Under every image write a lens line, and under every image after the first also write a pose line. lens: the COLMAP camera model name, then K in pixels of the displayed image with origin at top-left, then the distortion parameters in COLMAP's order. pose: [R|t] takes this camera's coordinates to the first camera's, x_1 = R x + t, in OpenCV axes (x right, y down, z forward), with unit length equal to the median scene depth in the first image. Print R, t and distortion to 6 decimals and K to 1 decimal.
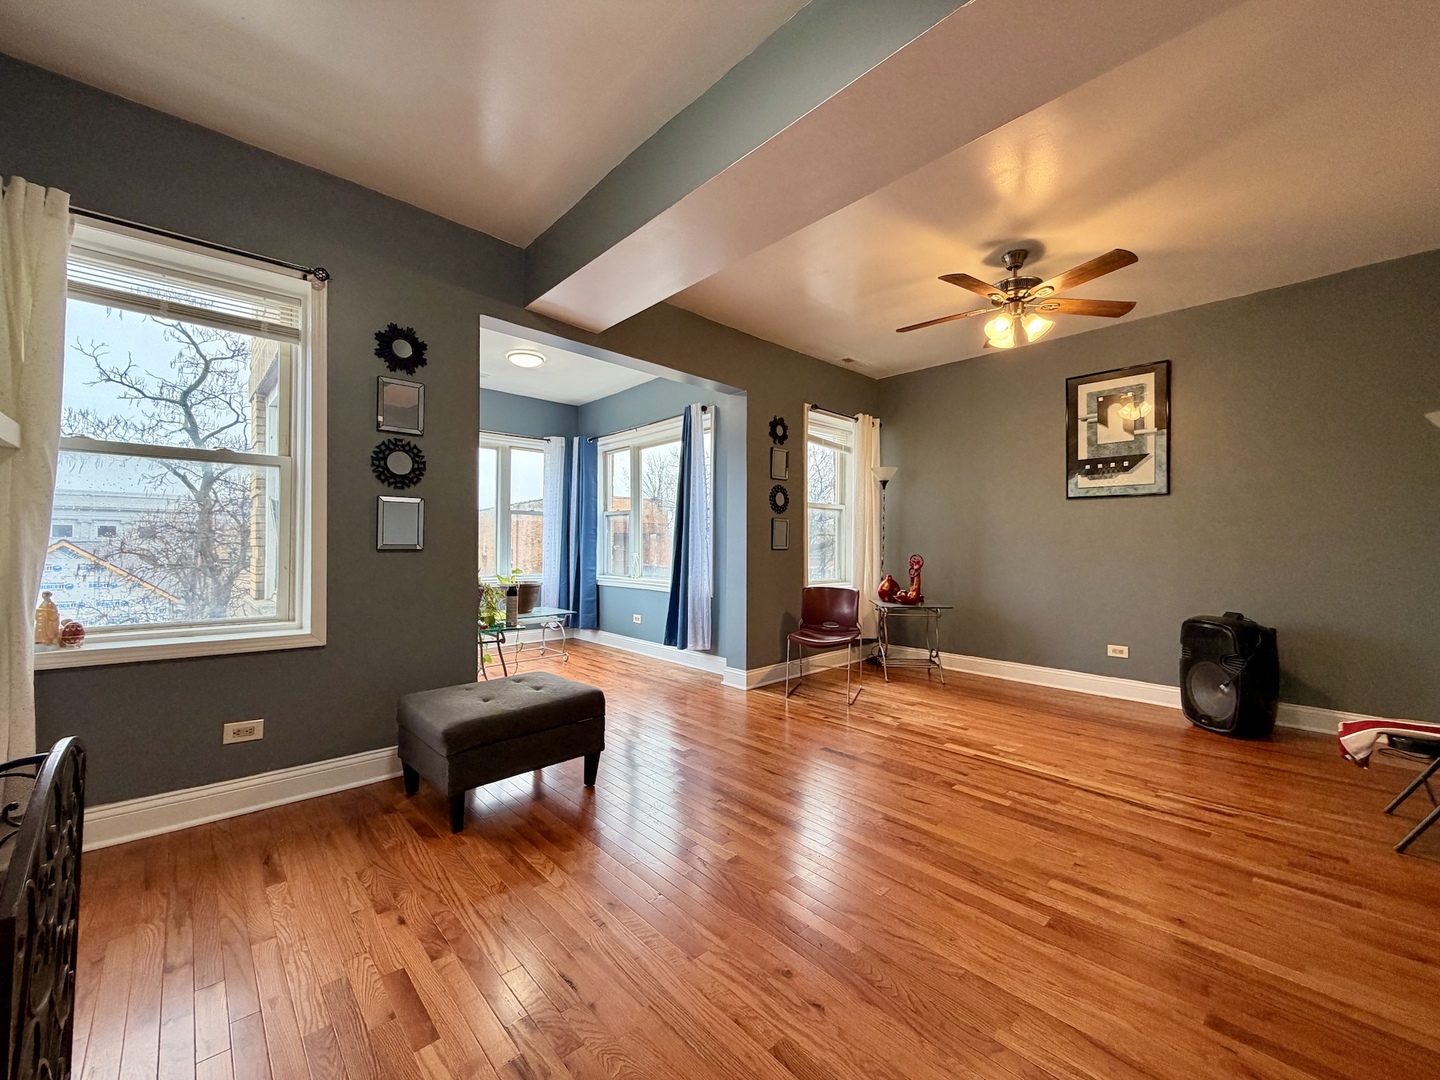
lens RADIAL K [[568.8, 0, 720.2], [0, 568.8, 537.5], [0, 0, 1]] dist [-0.000081, -0.000138]
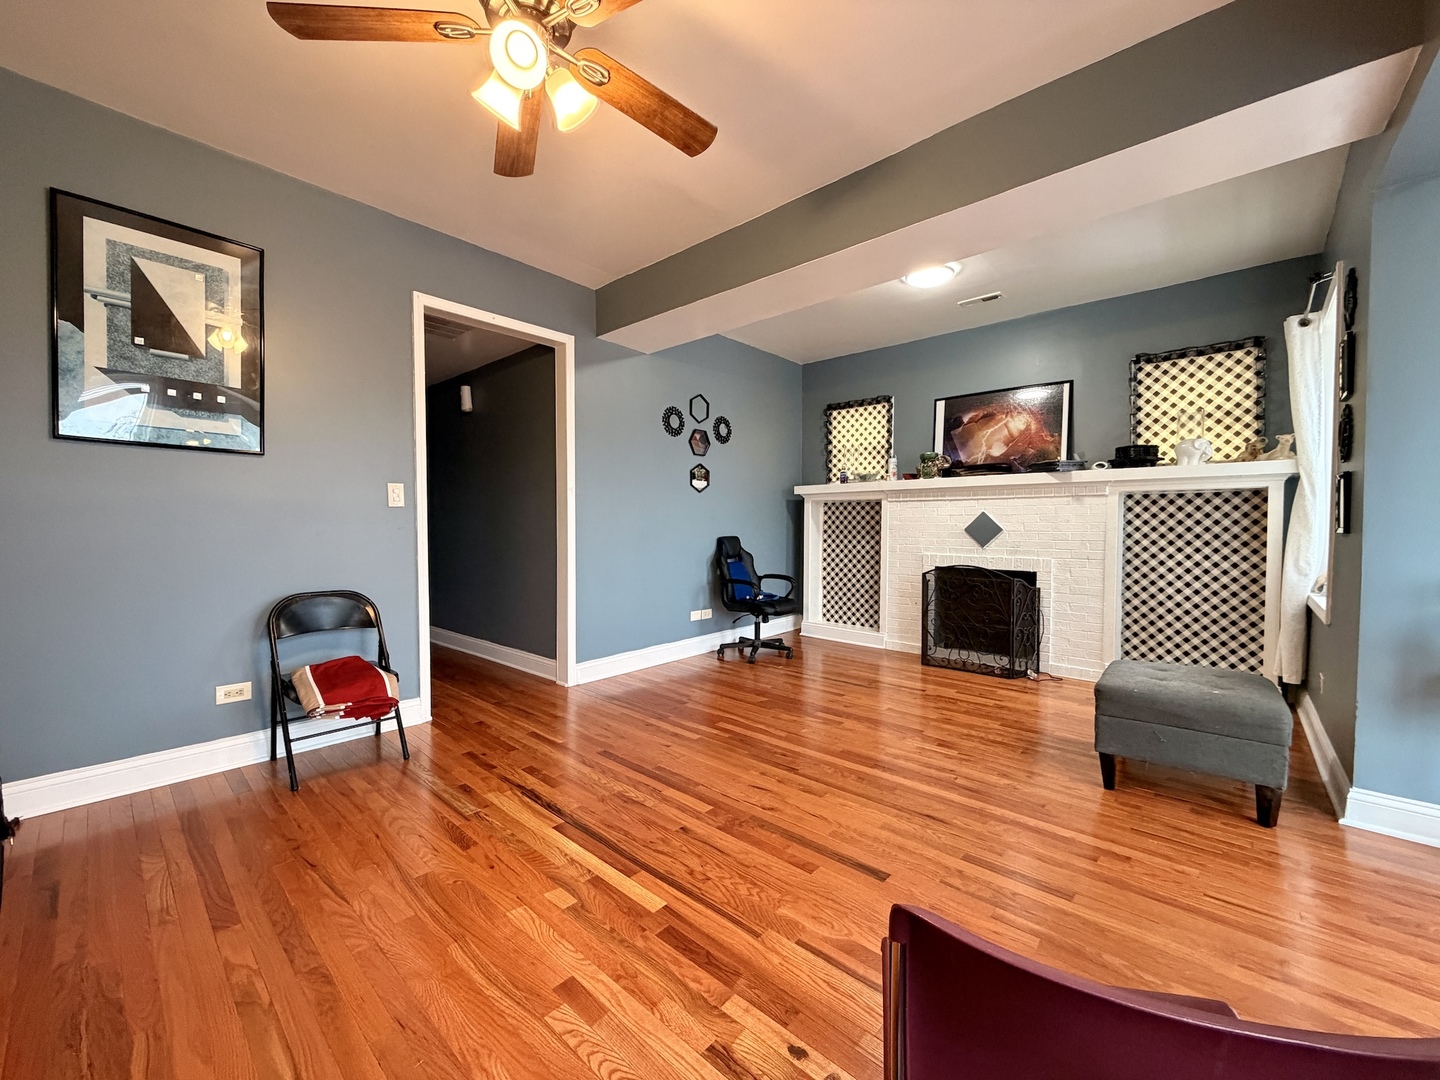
lens RADIAL K [[568.8, 0, 719.7], [0, 568.8, 535.3], [0, 0, 1]] dist [-0.000081, -0.000138]
pose [[-0.996174, -0.006300, -0.087170, 0.413032], [-0.007426, 0.999893, 0.012604, 0.017795], [0.087082, 0.013203, -0.996114, 1.603113]]
